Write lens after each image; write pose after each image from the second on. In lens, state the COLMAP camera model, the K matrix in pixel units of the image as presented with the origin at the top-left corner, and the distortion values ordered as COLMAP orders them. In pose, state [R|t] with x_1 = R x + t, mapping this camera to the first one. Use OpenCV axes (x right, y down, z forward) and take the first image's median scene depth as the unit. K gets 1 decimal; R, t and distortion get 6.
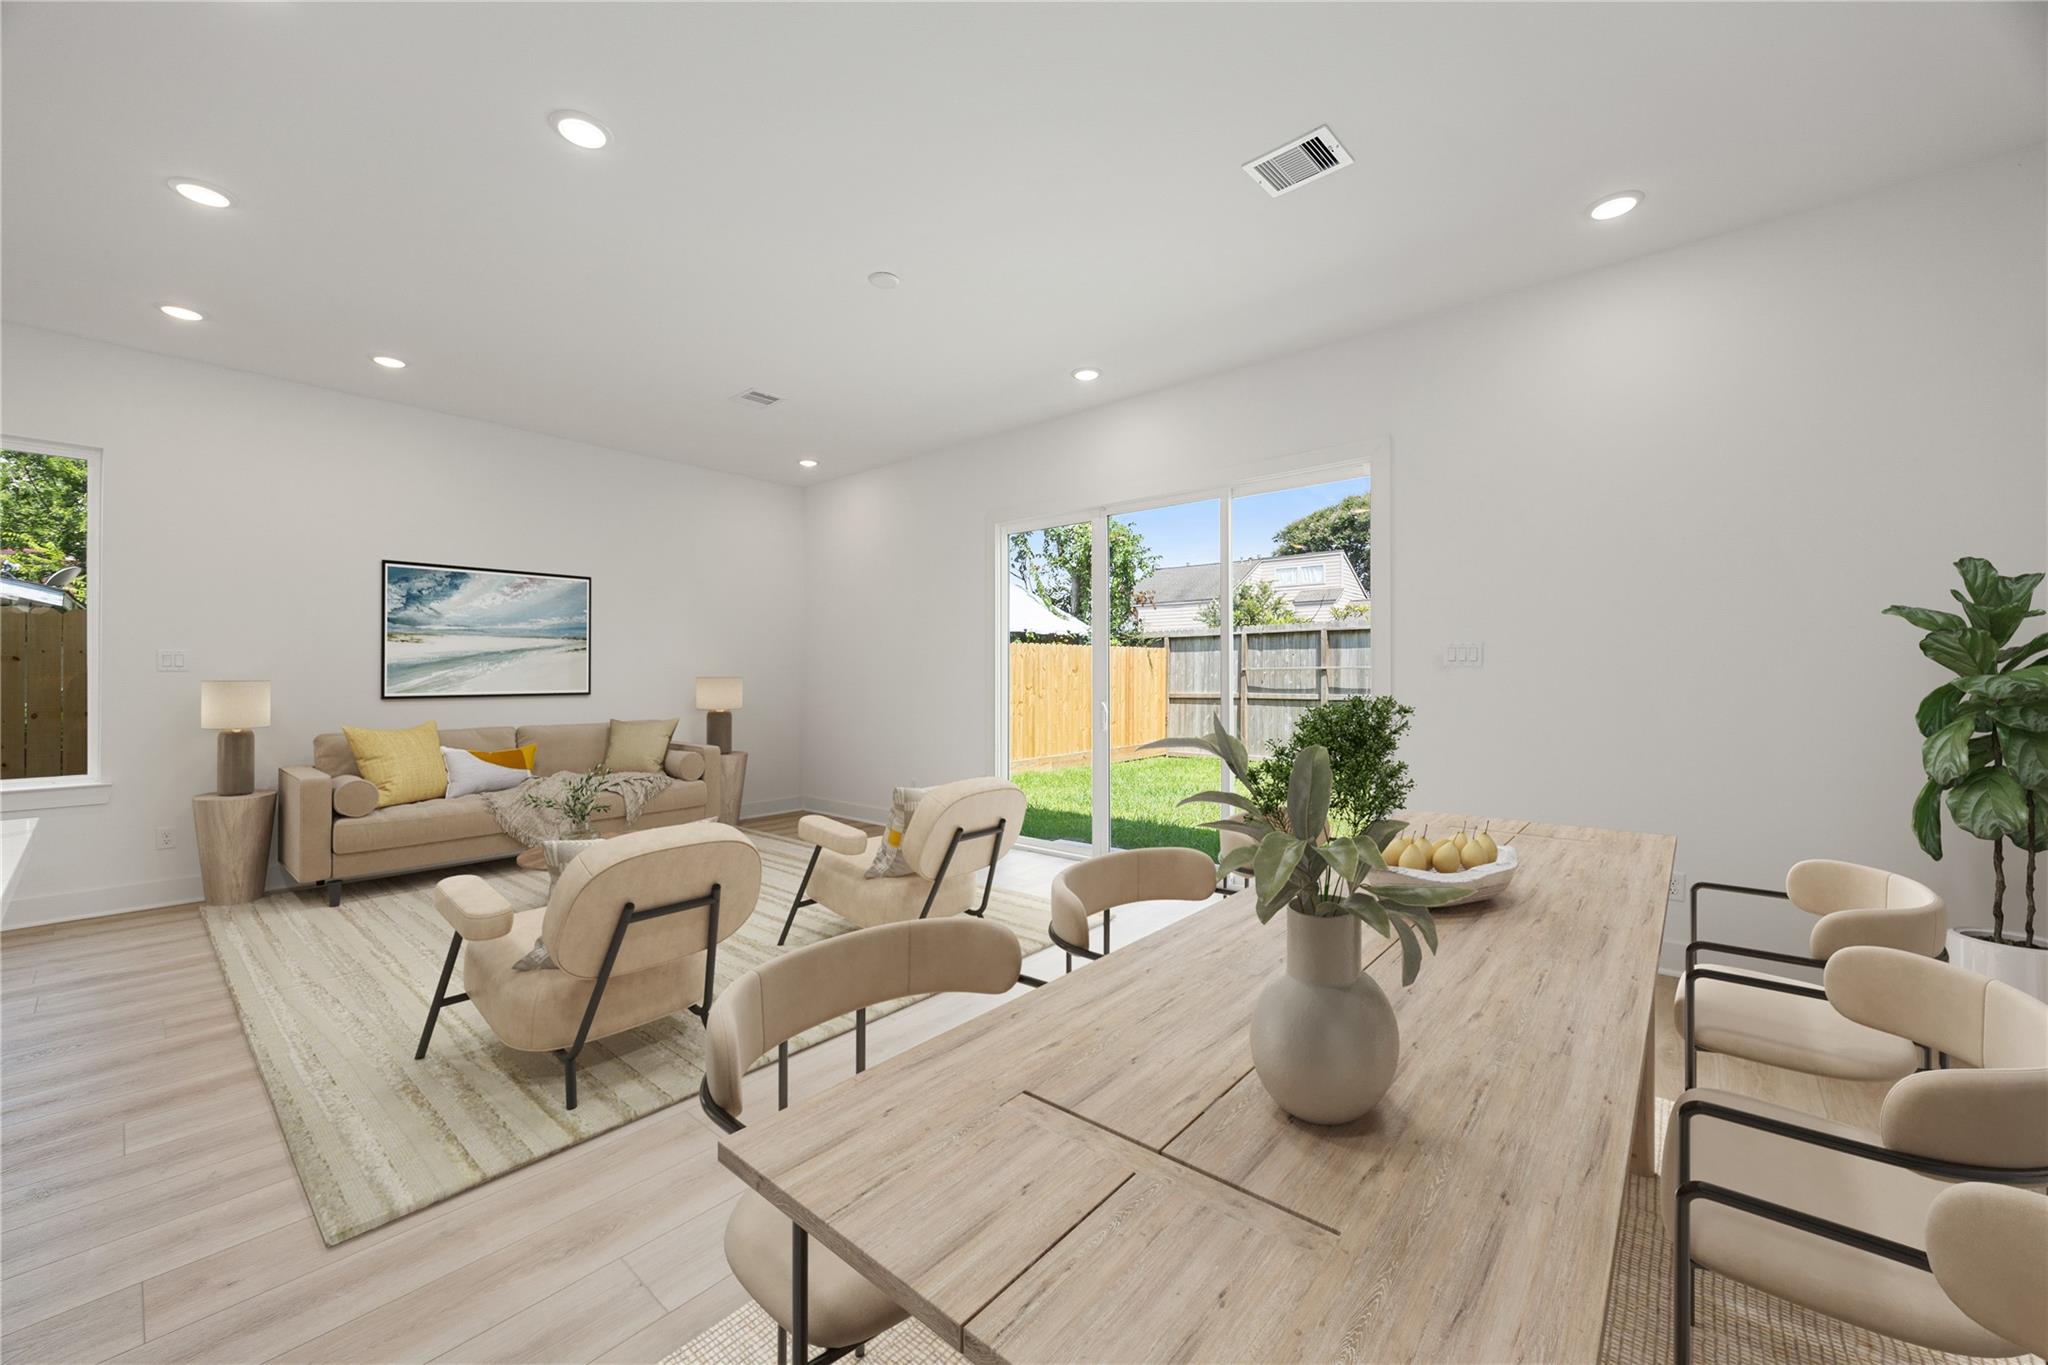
lens RADIAL K [[793.6, 0, 1024.0], [0, 793.6, 682.5], [0, 0, 1]] dist [-0.014042, -0.003409]
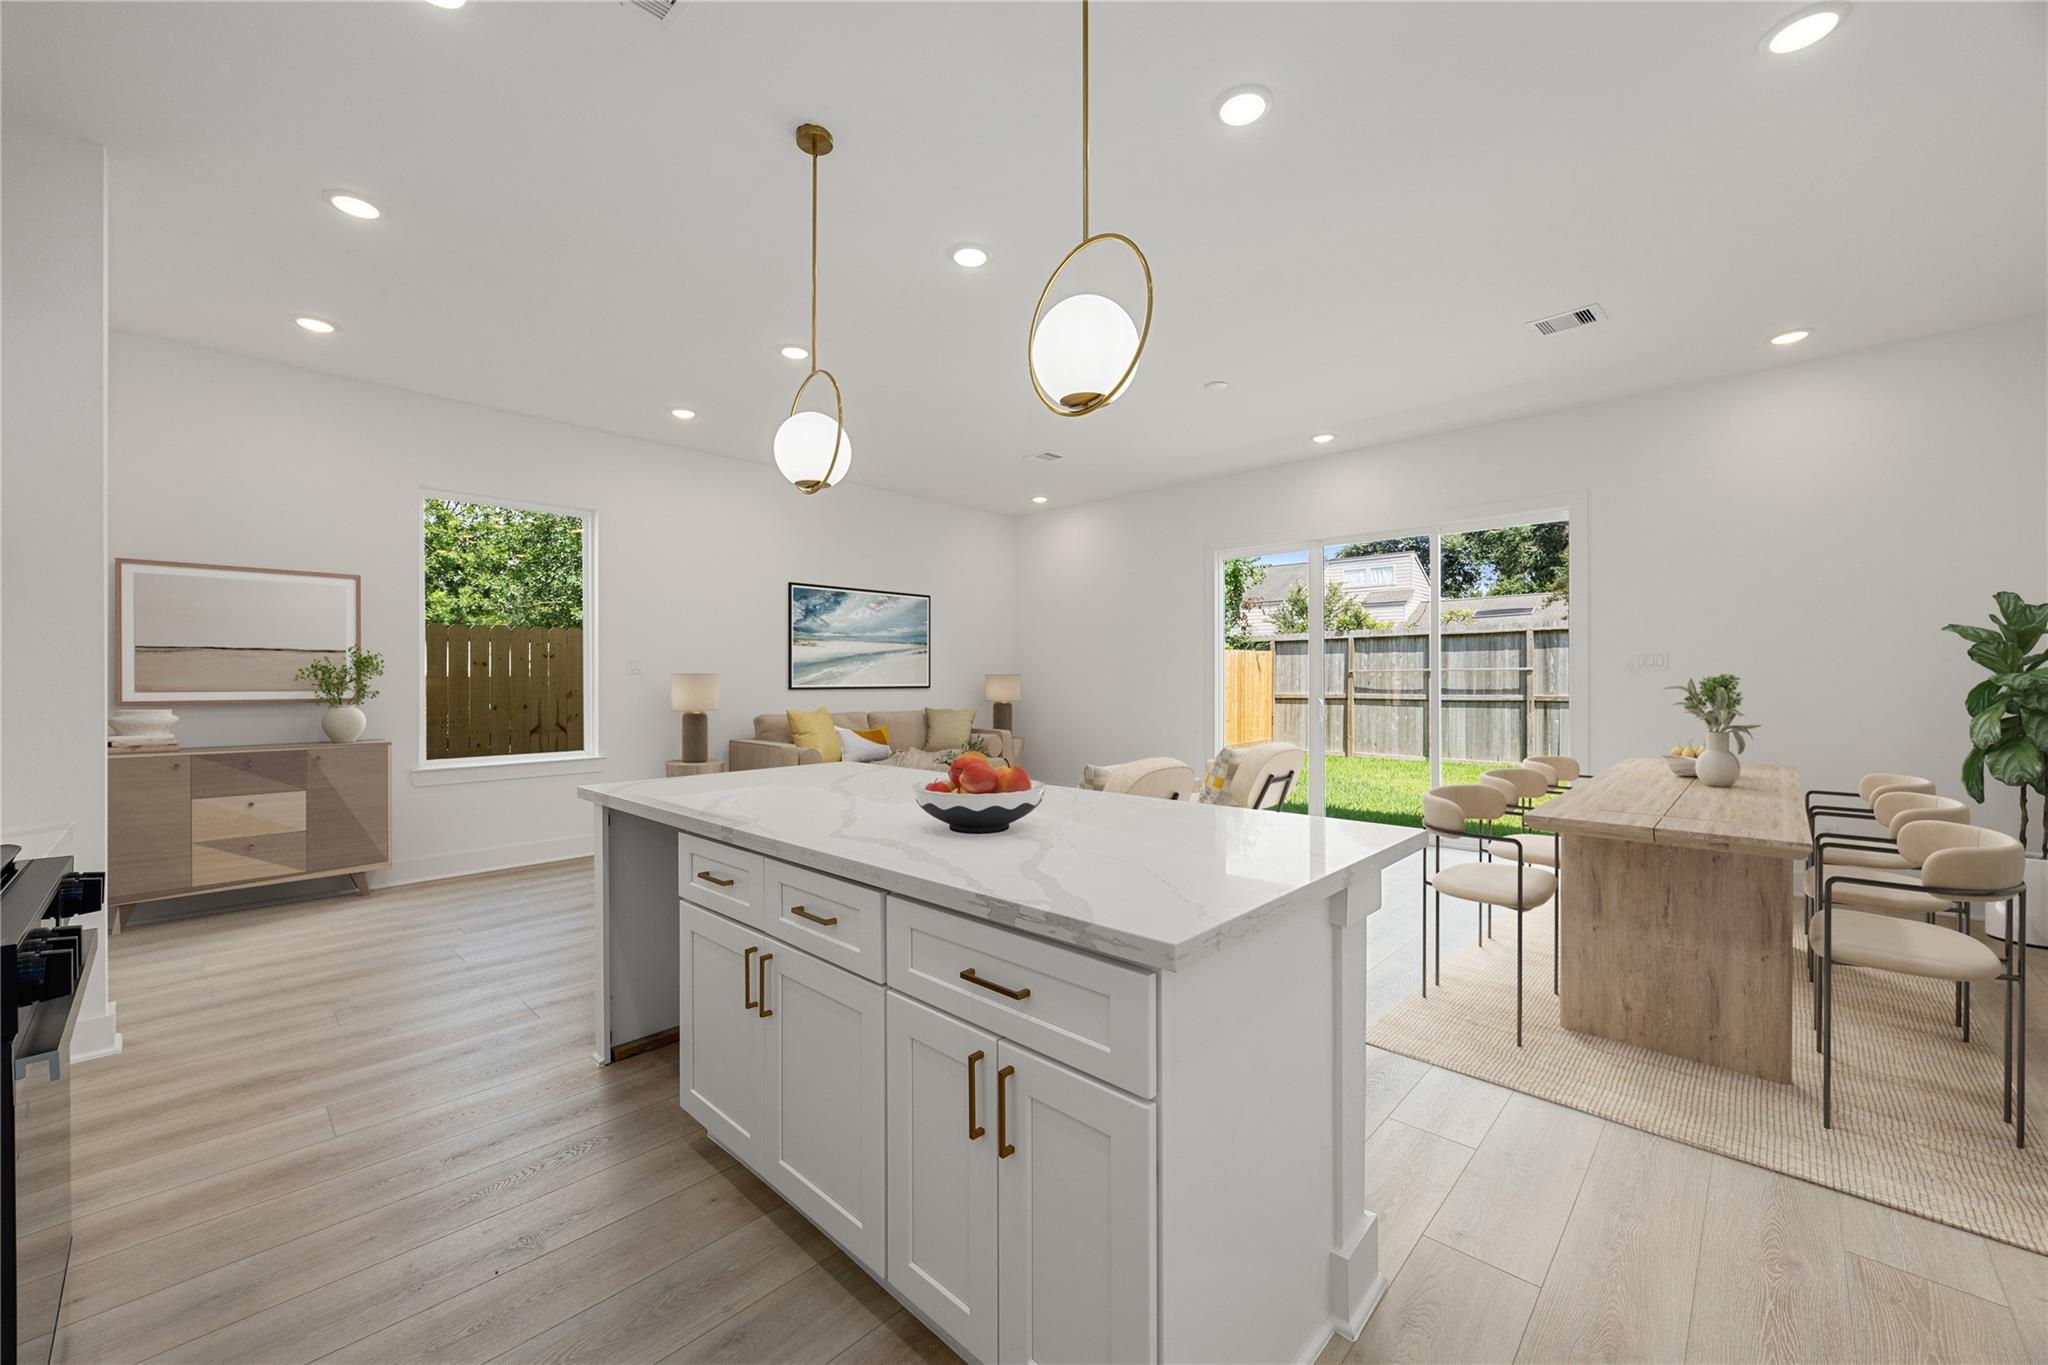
lens RADIAL K [[852.1, 0, 1025.3], [0, 852.1, 690.4], [0, 0, 1]] dist [-0.014994, -0.000139]
pose [[0.999945, 0.003374, -0.009907, -0.400627], [-0.003330, 0.999984, 0.004486, 0.014505], [0.009922, -0.004453, 0.999941, -0.395253]]
